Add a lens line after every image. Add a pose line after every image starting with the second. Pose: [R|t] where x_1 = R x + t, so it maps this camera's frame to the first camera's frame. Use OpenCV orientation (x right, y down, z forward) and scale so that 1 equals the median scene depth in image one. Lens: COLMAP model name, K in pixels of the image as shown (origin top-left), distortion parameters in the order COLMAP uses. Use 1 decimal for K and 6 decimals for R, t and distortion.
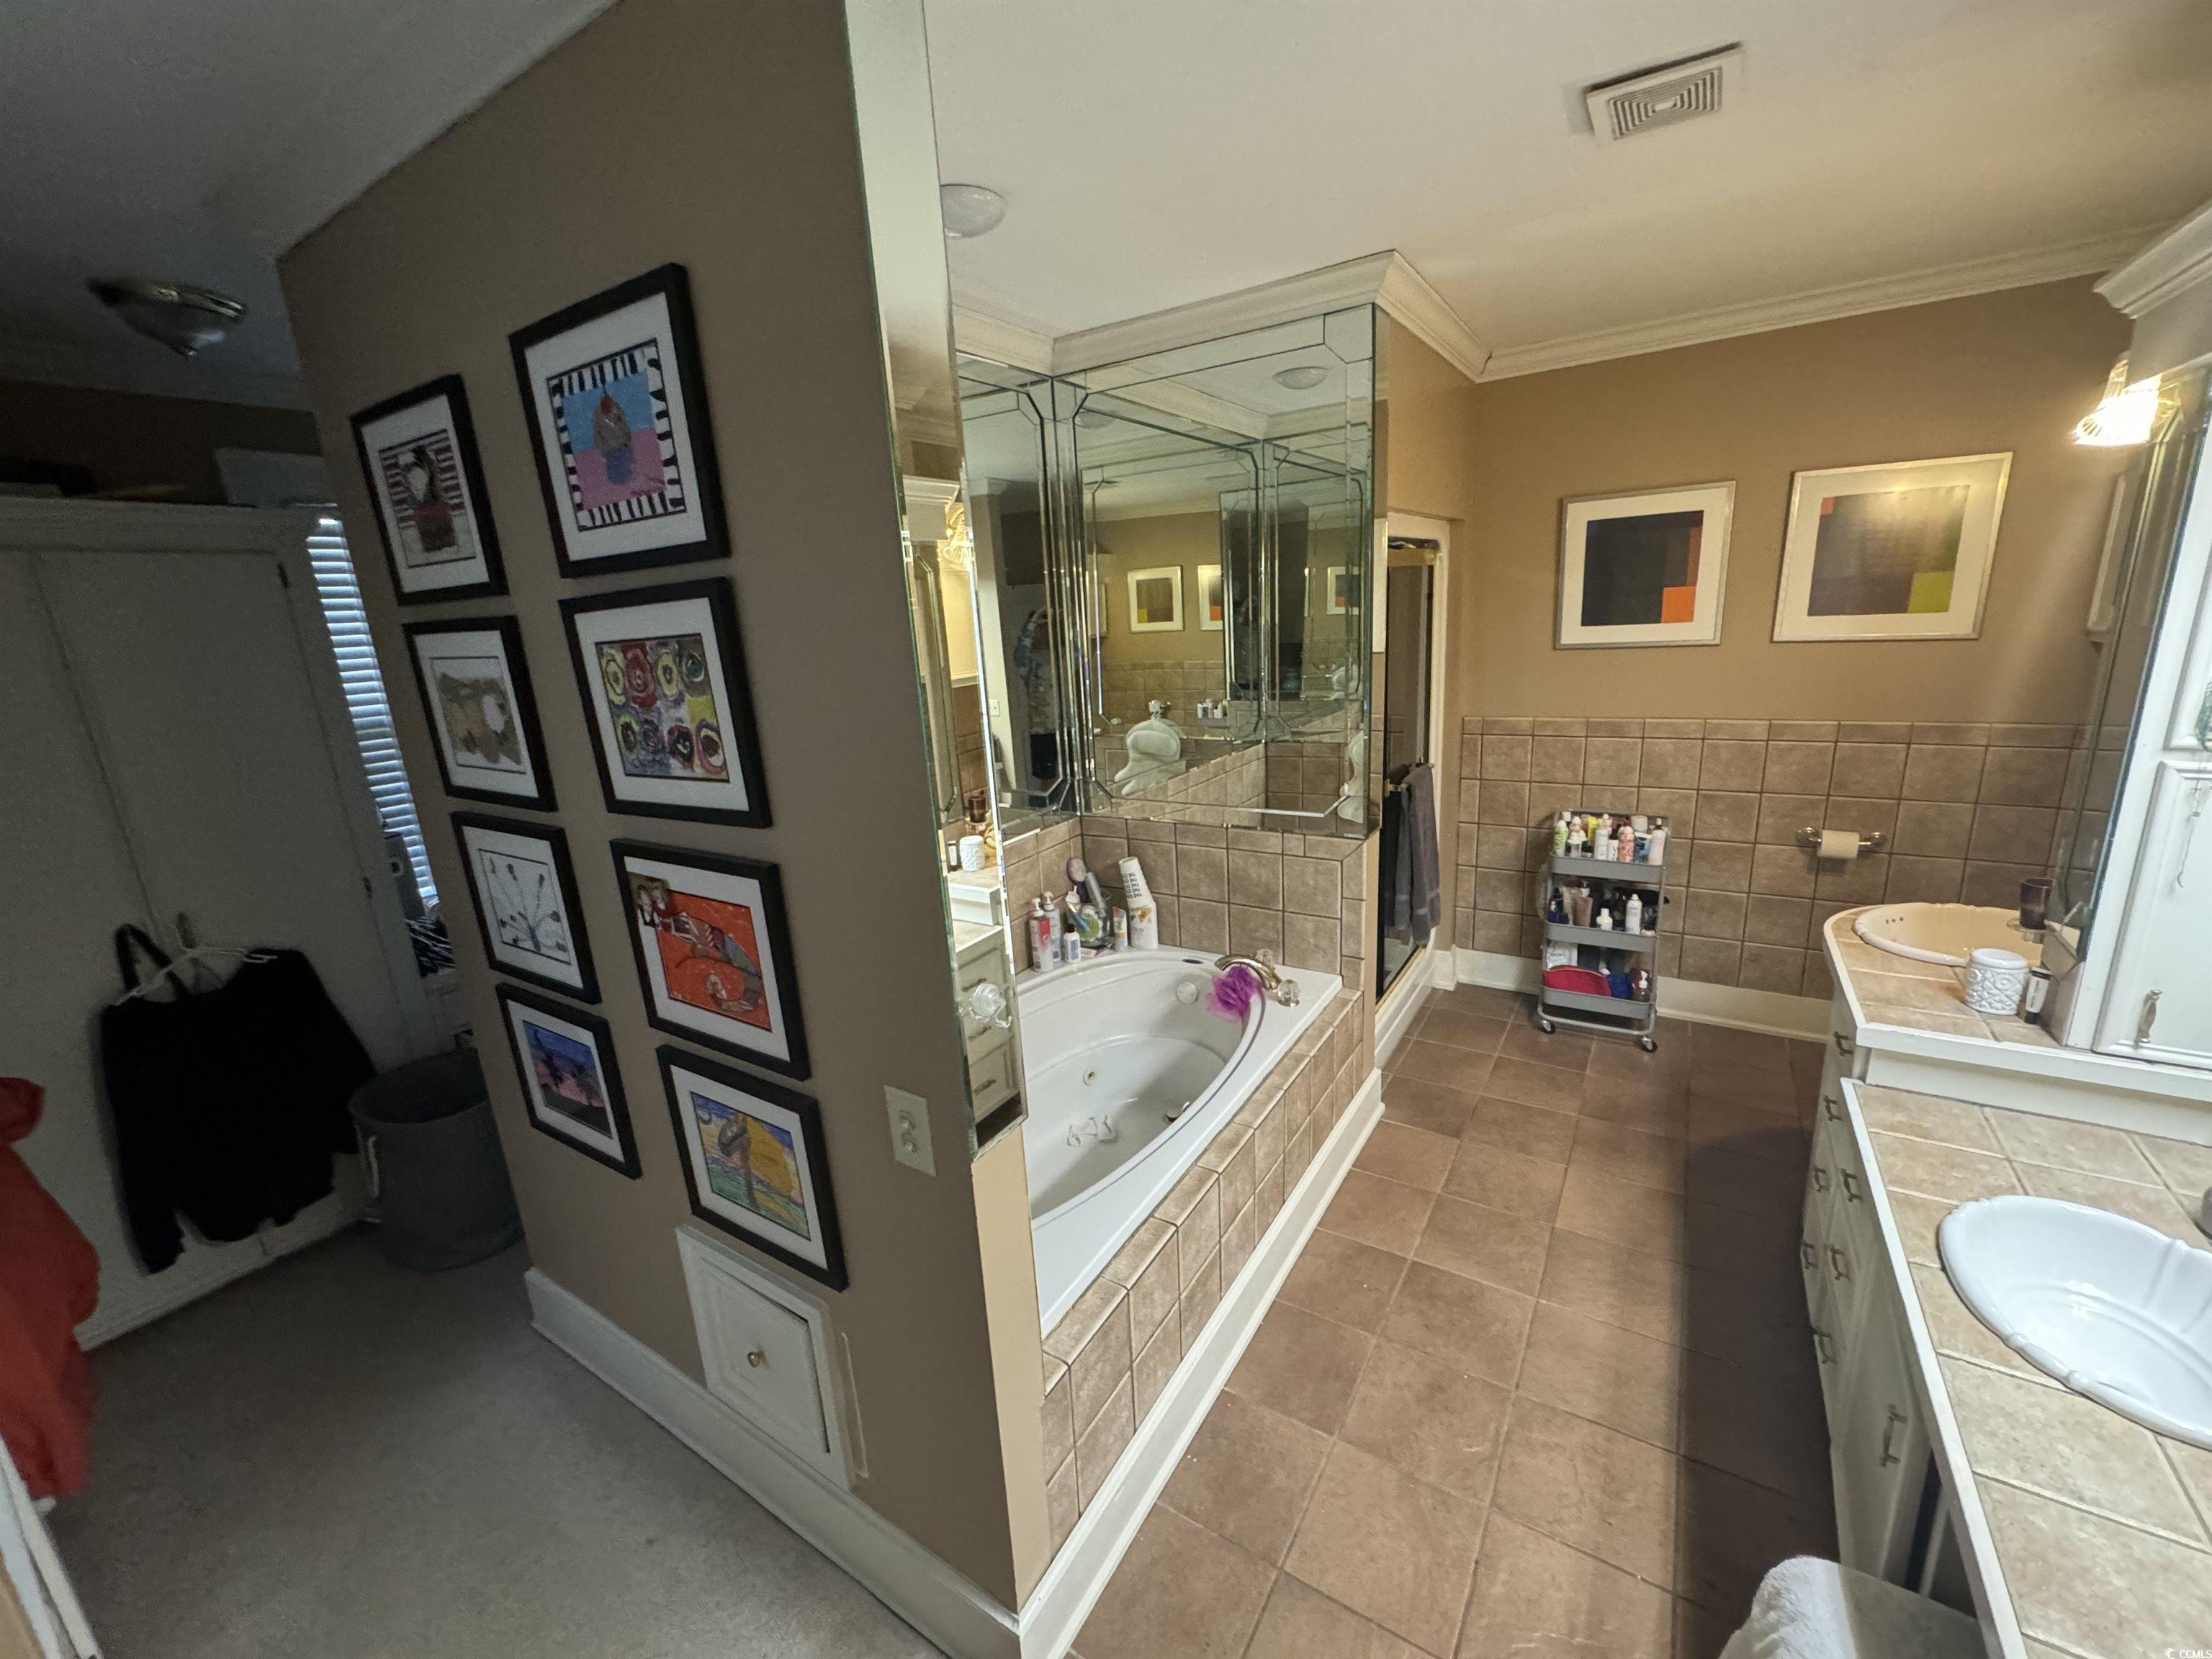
lens RADIAL K [[884.3, 0, 1106.9], [0, 884.3, 827.7], [0, 0, 1]] dist [-0.002919, 0.000388]
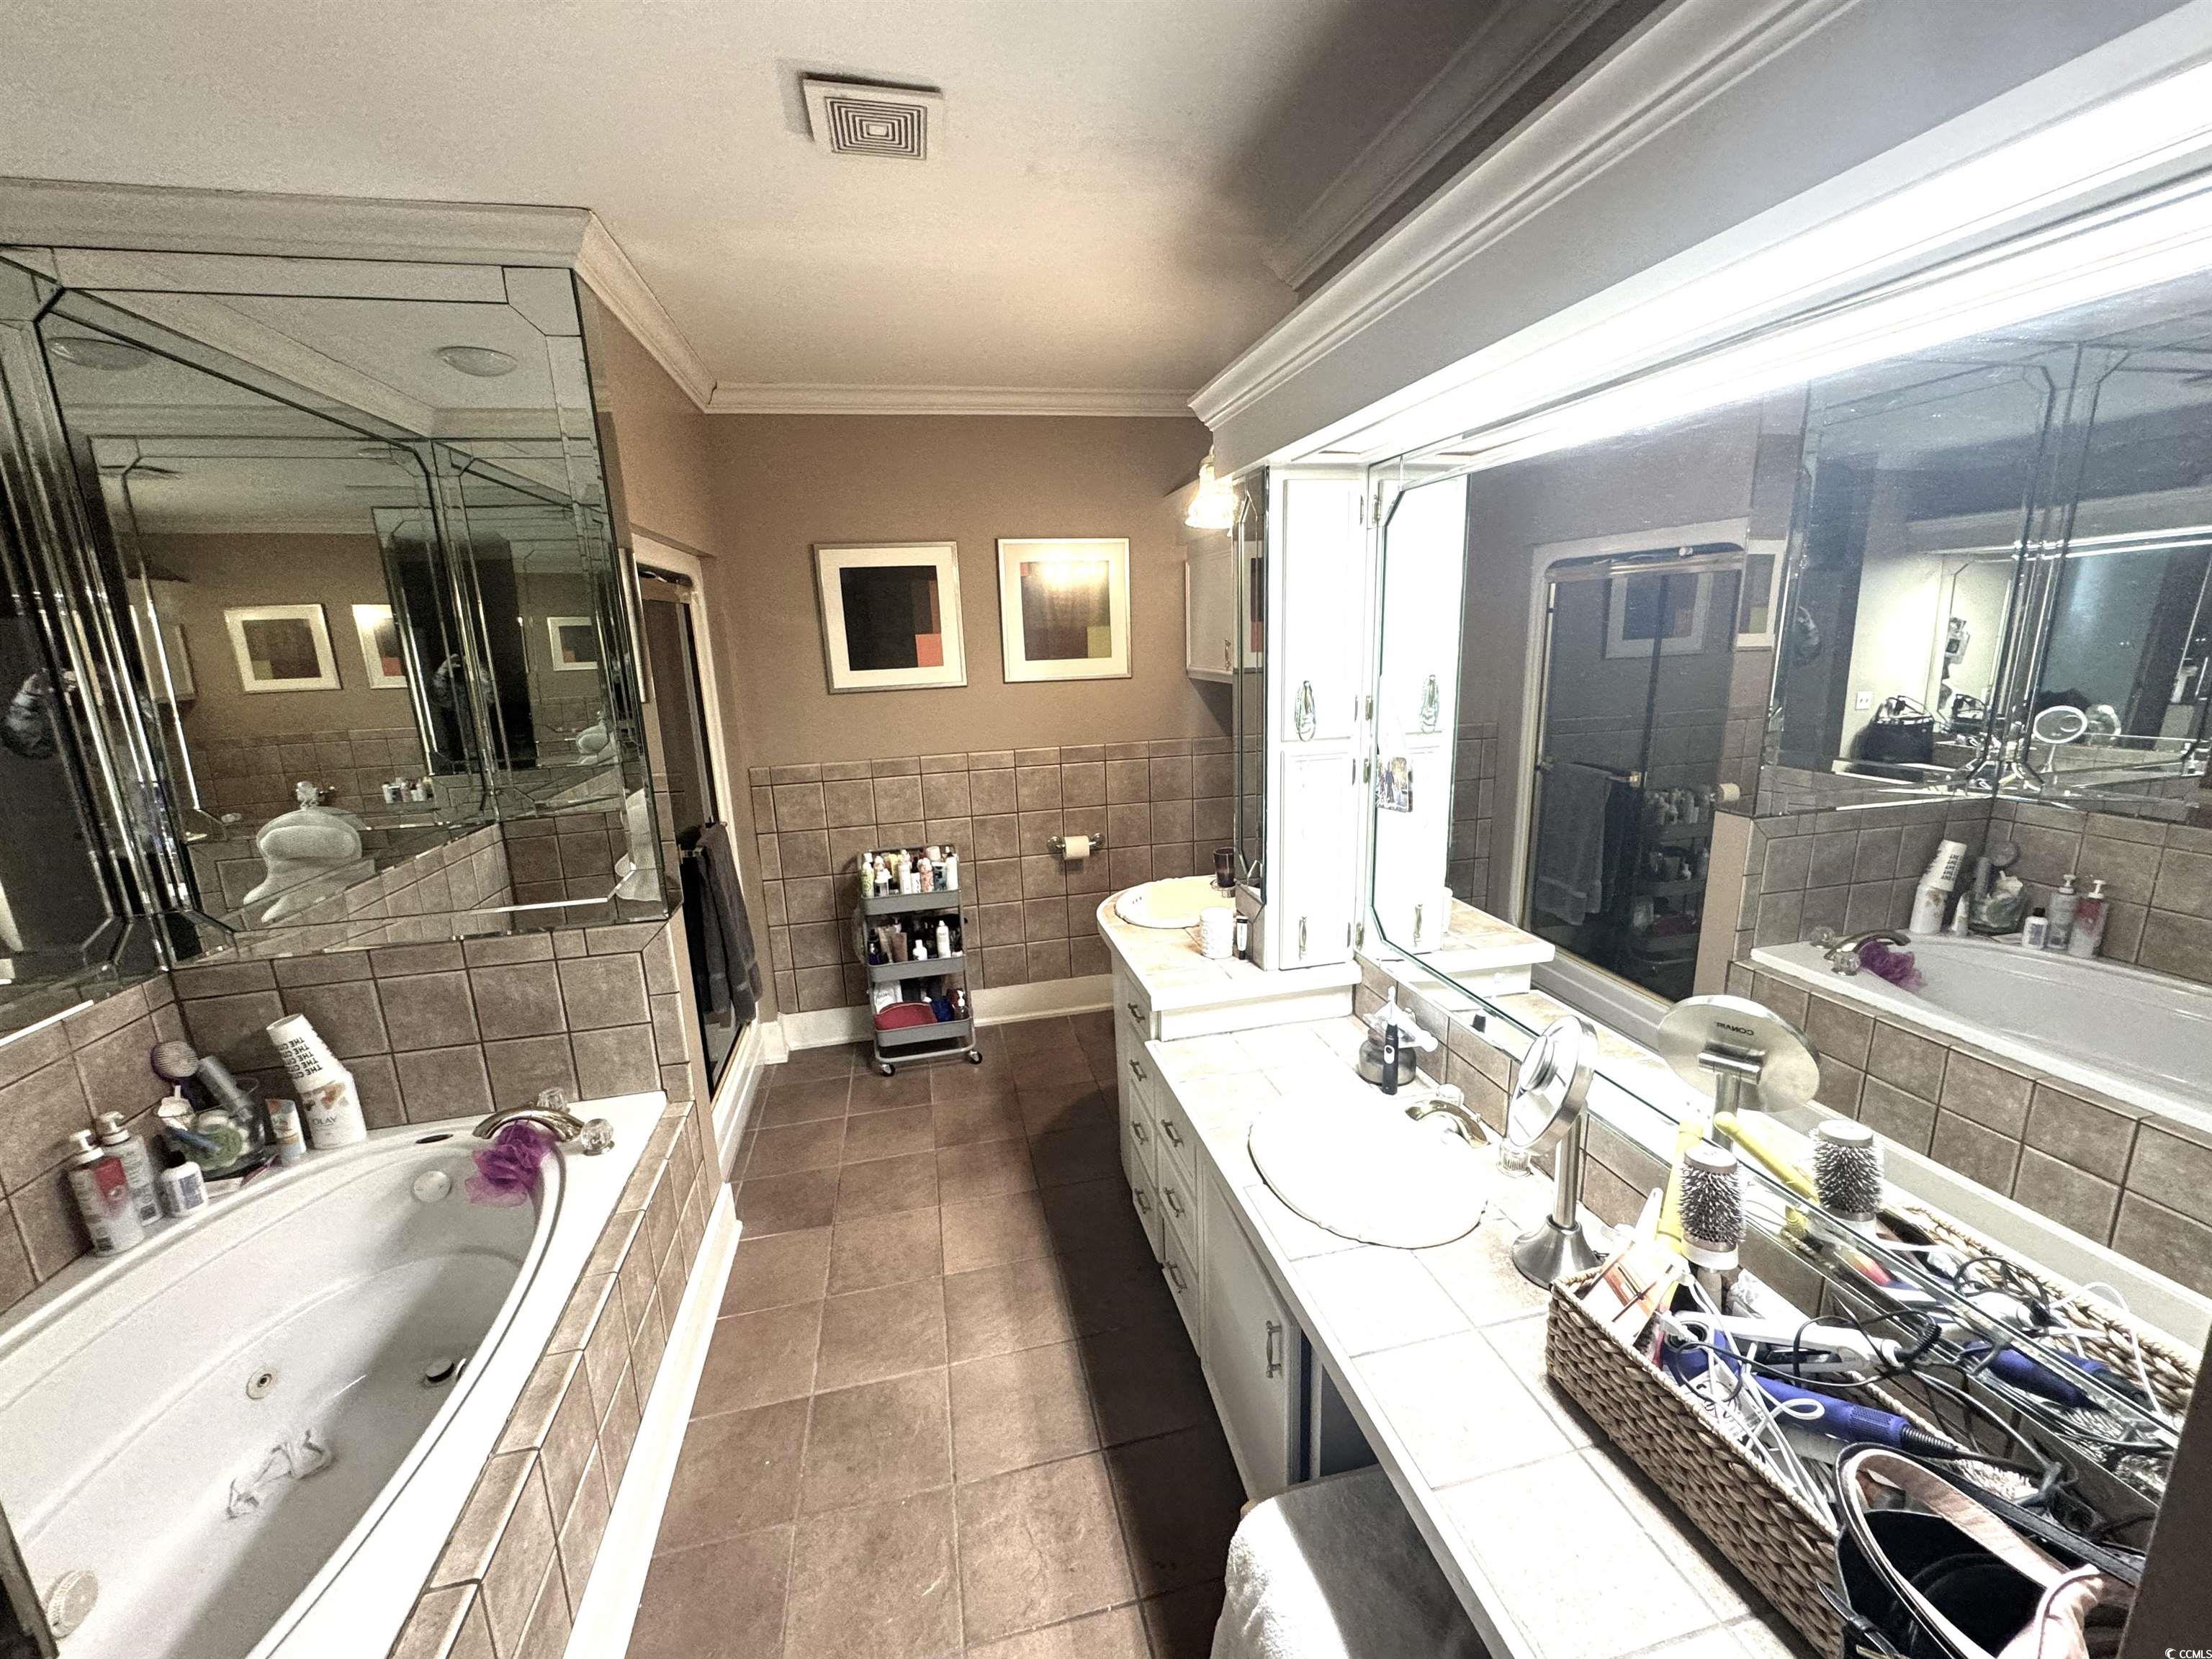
lens RADIAL K [[884.3, 0, 1106.9], [0, 884.3, 827.7], [0, 0, 1]] dist [-0.002919, 0.000388]
pose [[0.702285, -0.122245, 0.701322, 0.010636], [0.169589, 0.985513, 0.001959, -0.002545], [-0.691401, 0.117561, 0.712842, 0.100188]]
